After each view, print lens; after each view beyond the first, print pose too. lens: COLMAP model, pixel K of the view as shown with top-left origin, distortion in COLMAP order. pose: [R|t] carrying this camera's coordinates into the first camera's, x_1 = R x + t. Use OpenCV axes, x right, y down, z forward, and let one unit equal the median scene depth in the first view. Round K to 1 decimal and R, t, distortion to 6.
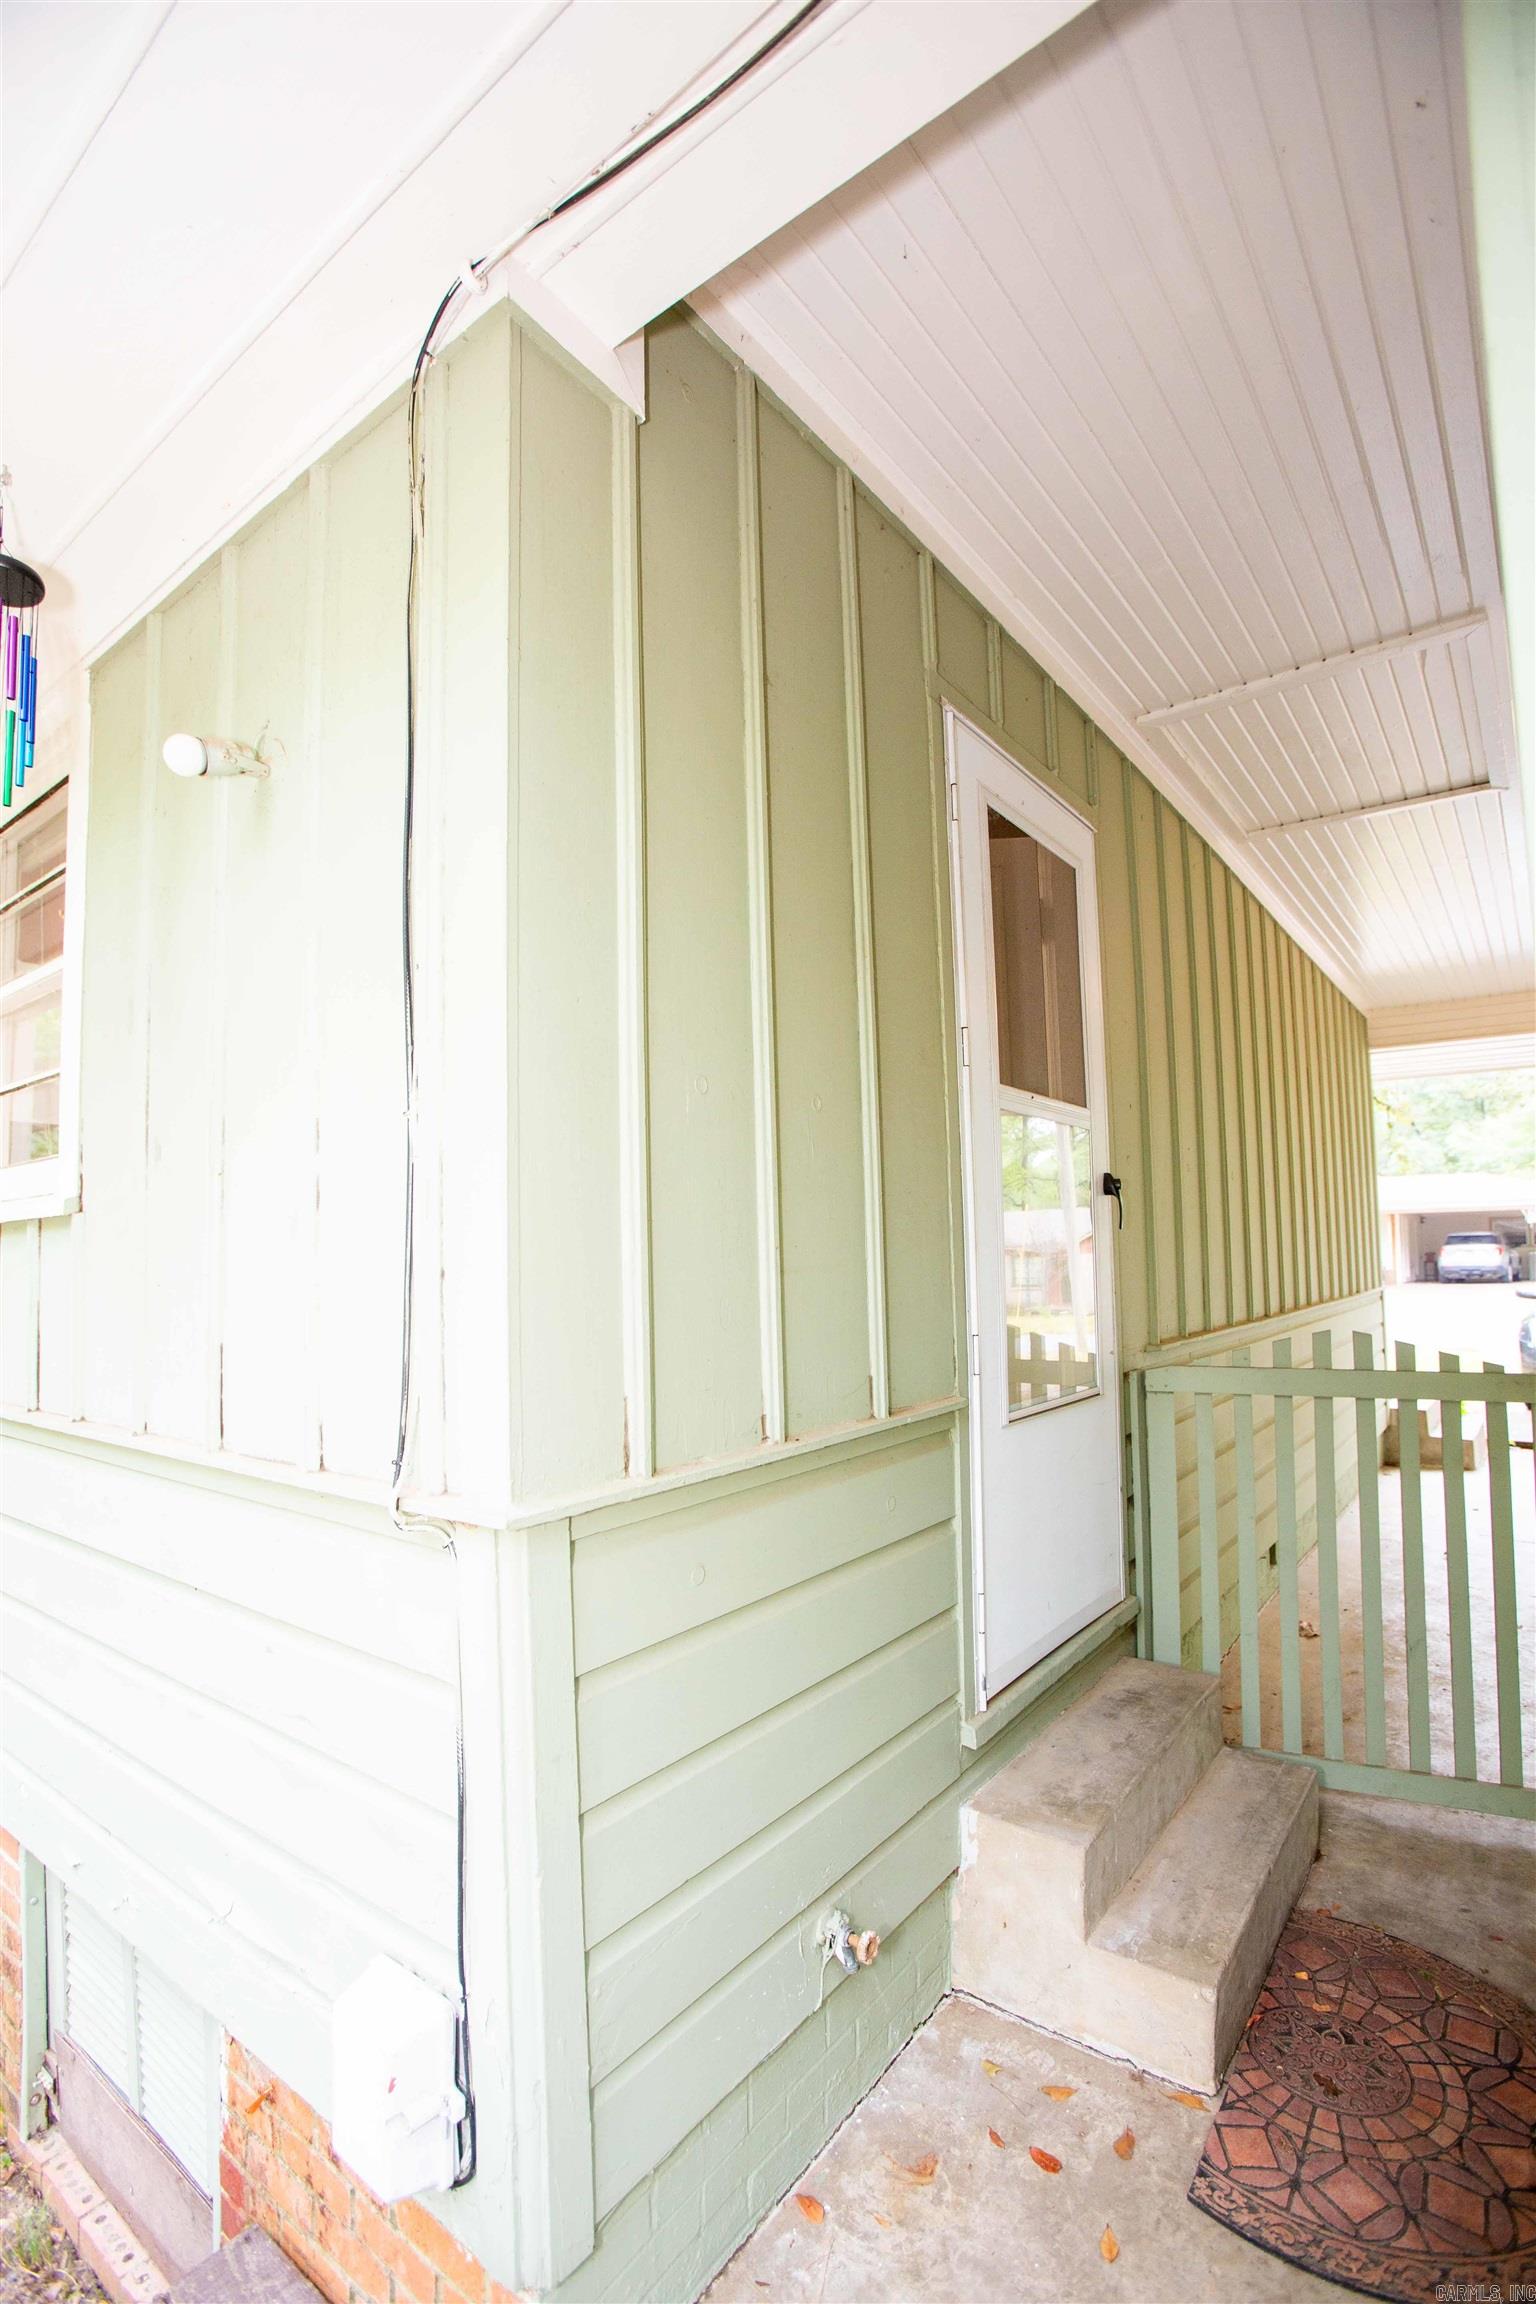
lens RADIAL K [[1055.4, 0, 776.4], [0, 1055.4, 1204.8], [0, 0, 1]] dist [-0.047311, 0.024546]
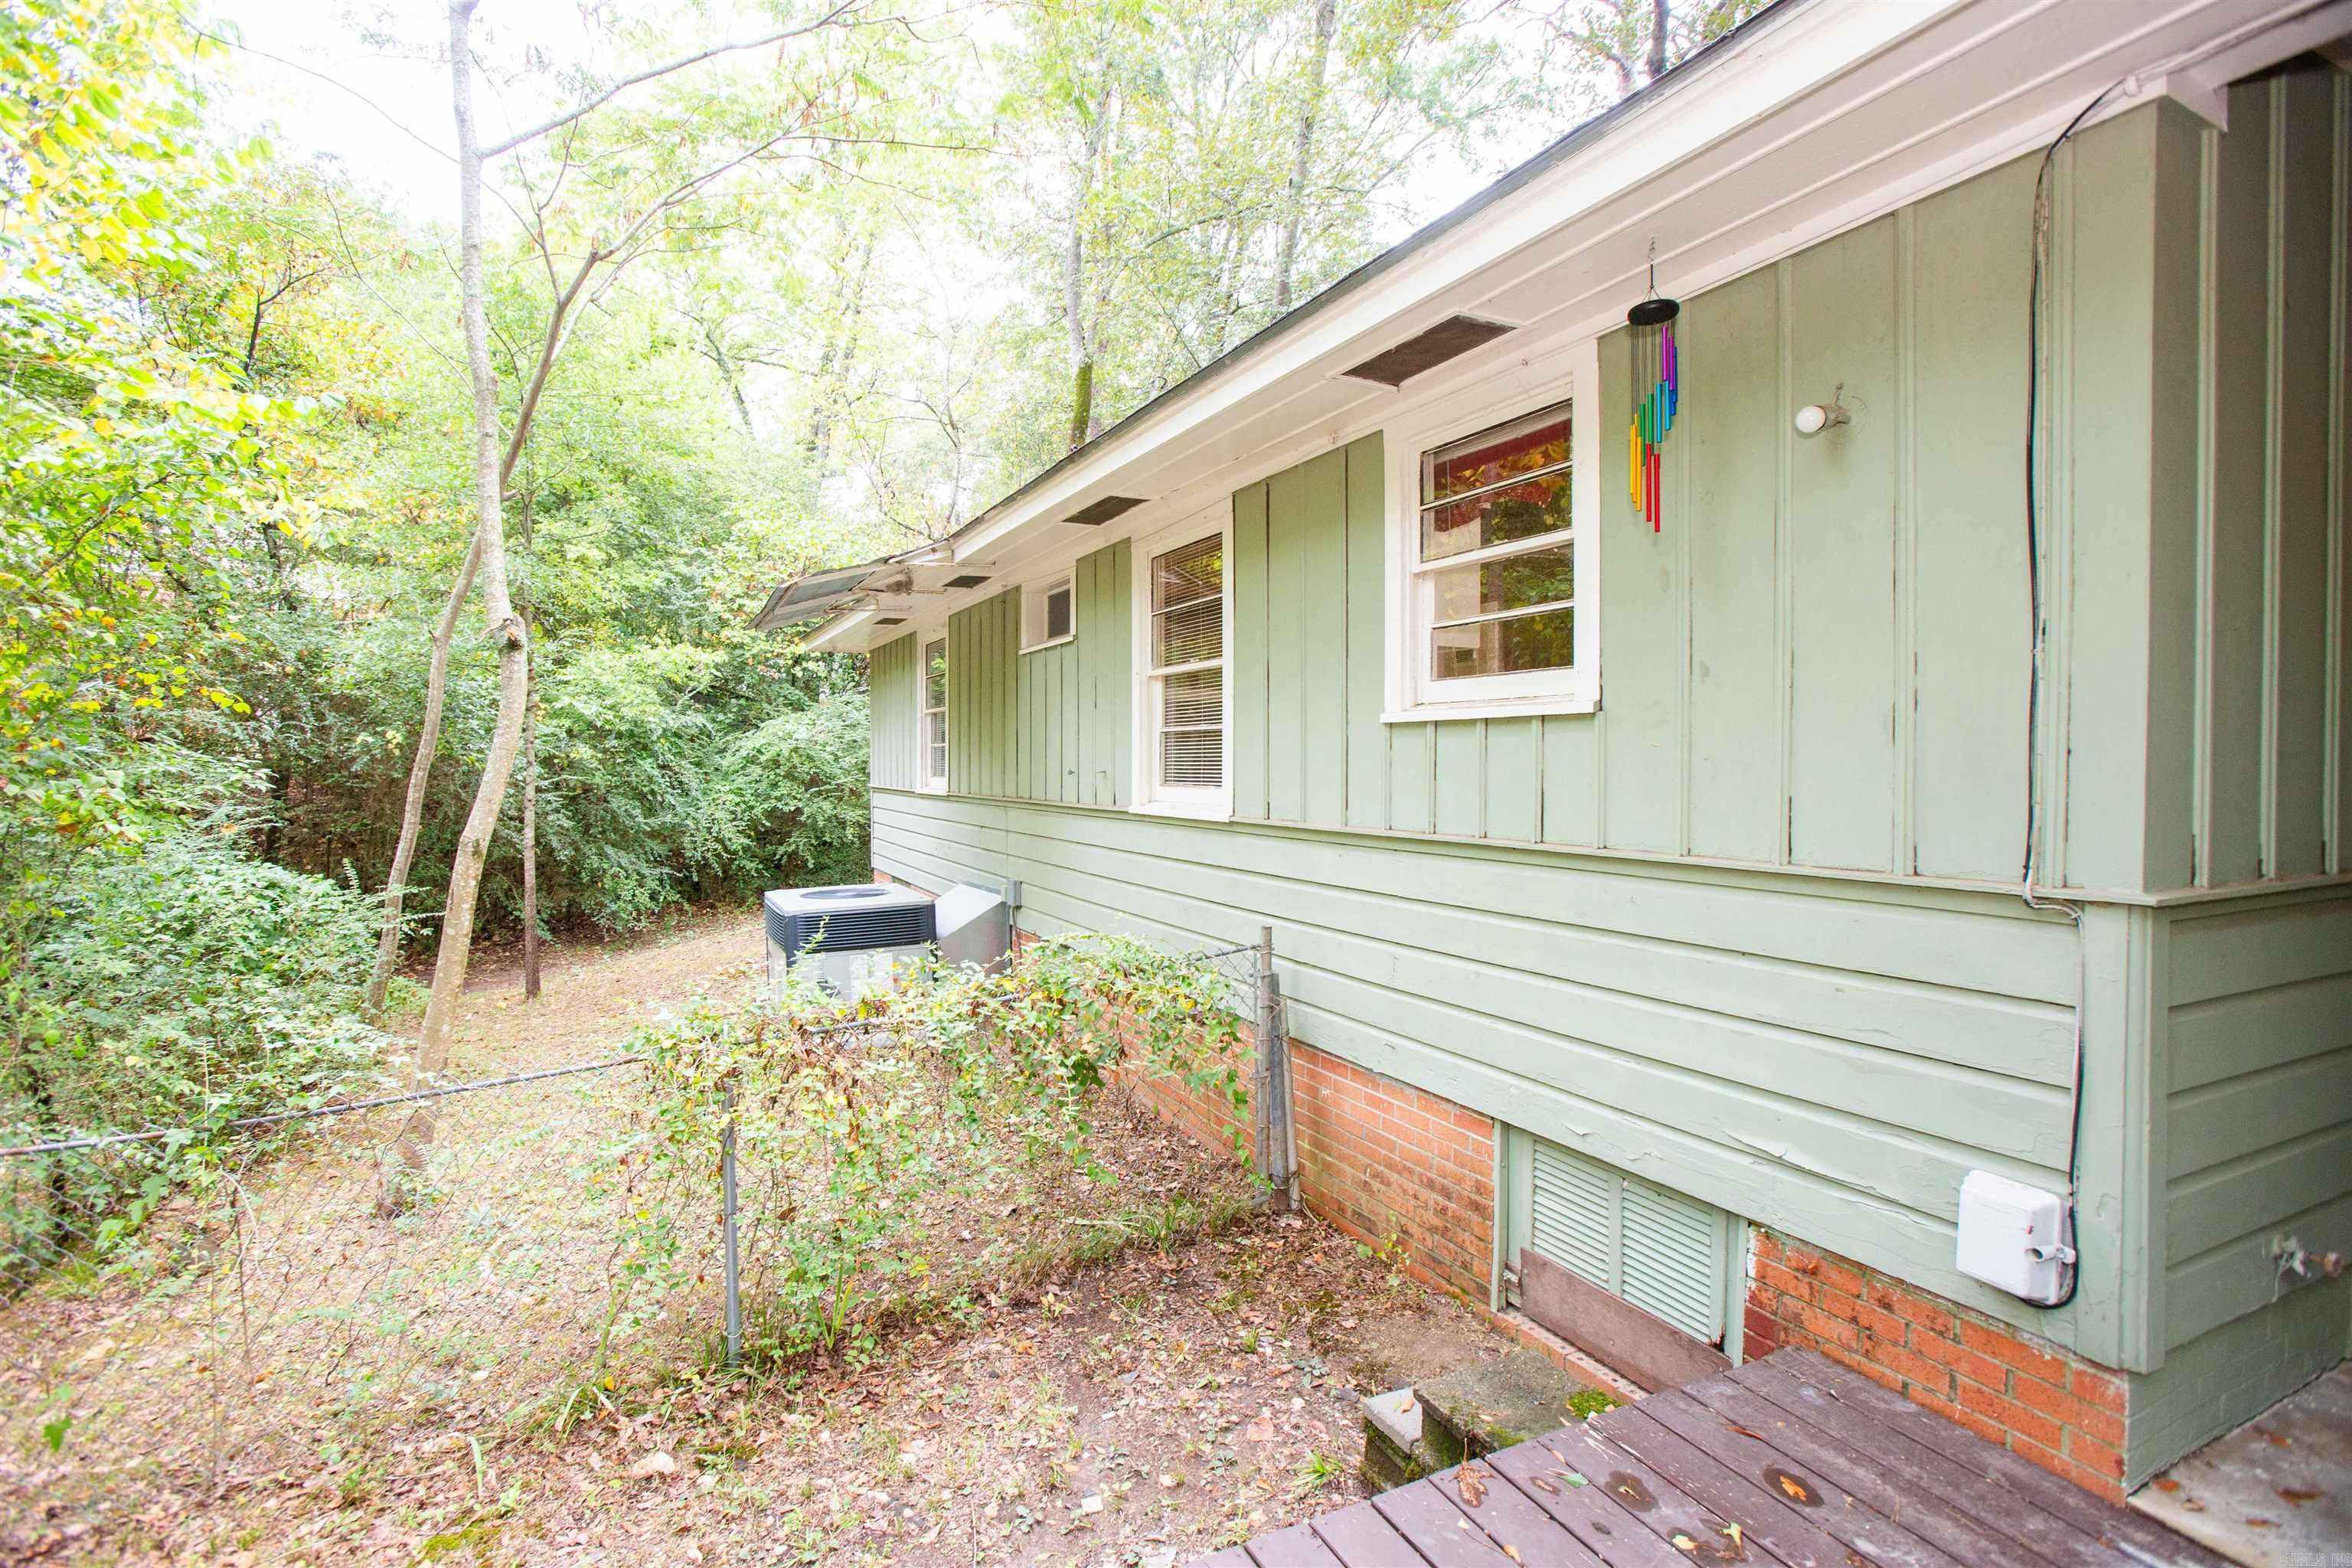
lens RADIAL K [[1077.3, 0, 1176.0], [0, 1077.3, 784.0], [0, 0, 1]] dist [-0.047311, 0.024546]
pose [[0.899163, 0.025484, -0.436871, -0.738767], [0.005513, 0.997564, 0.069538, -0.002164], [0.437579, -0.064935, 0.896832, -0.913433]]
